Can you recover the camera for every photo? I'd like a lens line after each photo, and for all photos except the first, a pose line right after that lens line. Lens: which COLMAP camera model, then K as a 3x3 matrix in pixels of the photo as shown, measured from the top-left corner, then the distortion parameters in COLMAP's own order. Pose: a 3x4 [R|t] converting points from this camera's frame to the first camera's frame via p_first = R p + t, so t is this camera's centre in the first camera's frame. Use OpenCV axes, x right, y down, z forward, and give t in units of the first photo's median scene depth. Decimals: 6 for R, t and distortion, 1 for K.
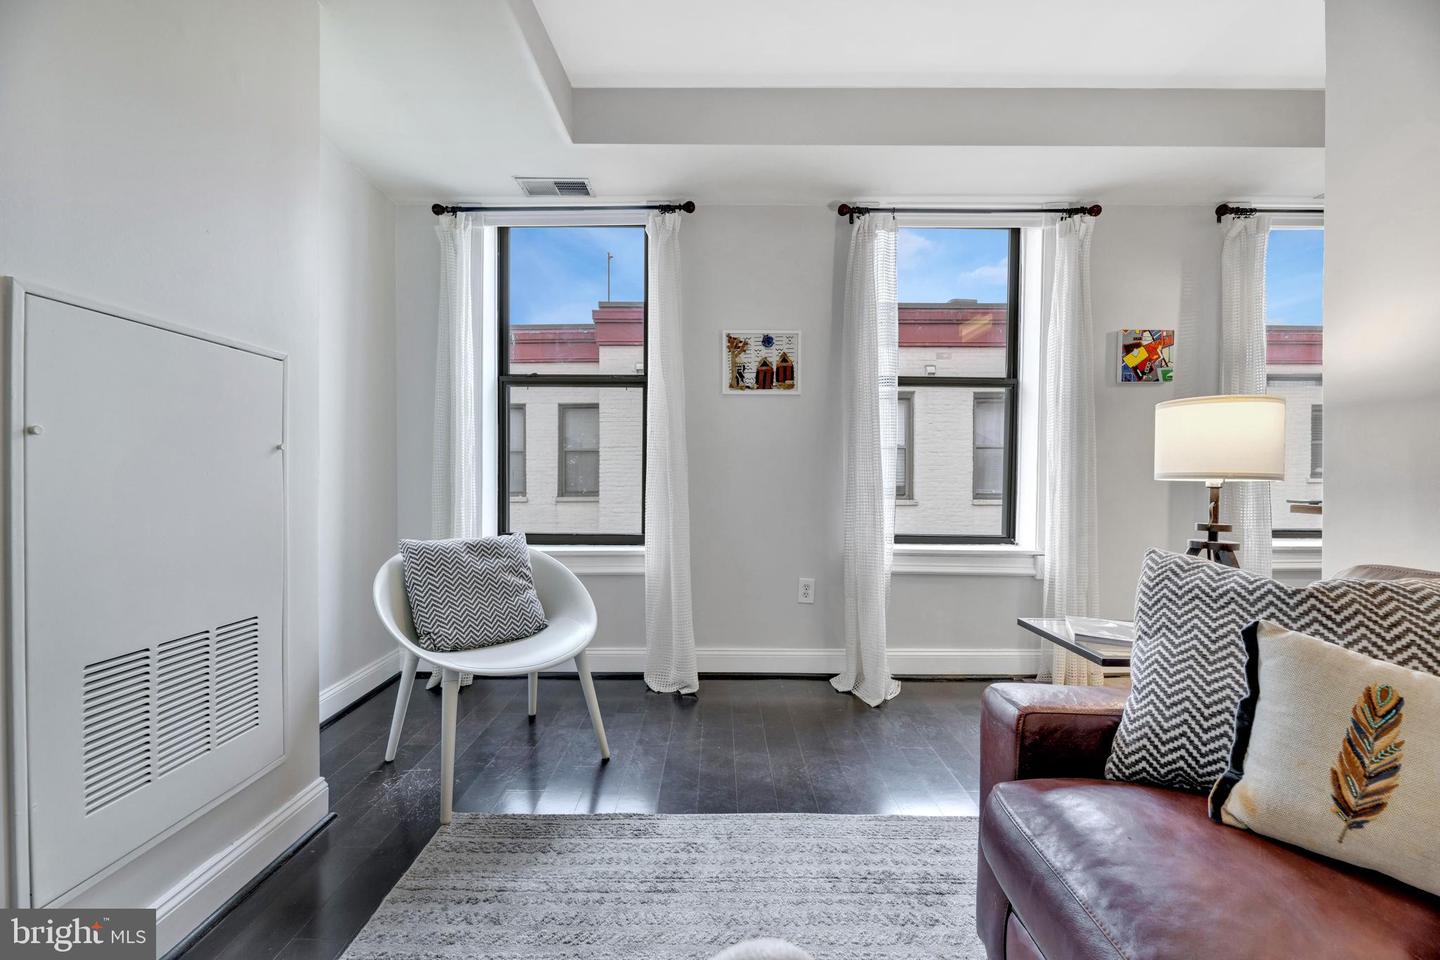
lens RADIAL K [[568.4, 0, 723.7], [0, 568.4, 473.3], [0, 0, 1]] dist [-0.000747, -0.000137]
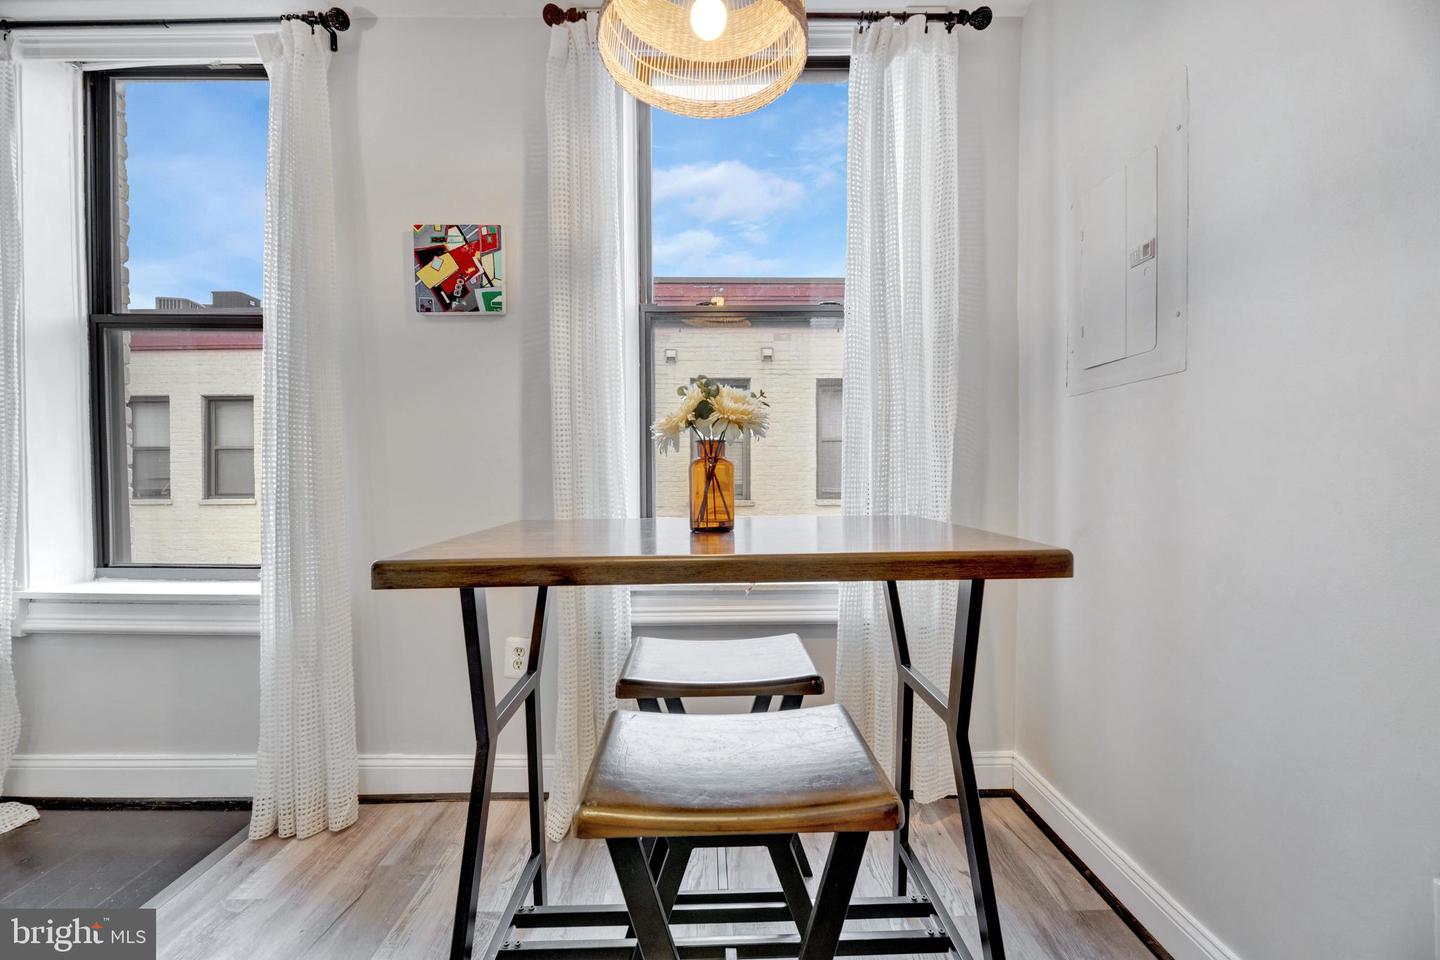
lens RADIAL K [[578.2, 0, 717.1], [0, 578.2, 483.9], [0, 0, 1]] dist [-0.000455, -0.003510]
pose [[0.999760, -0.014841, 0.016108, 1.006657], [0.014553, 0.999736, 0.017802, 0.013804], [-0.016368, -0.017563, 0.999712, 0.381045]]
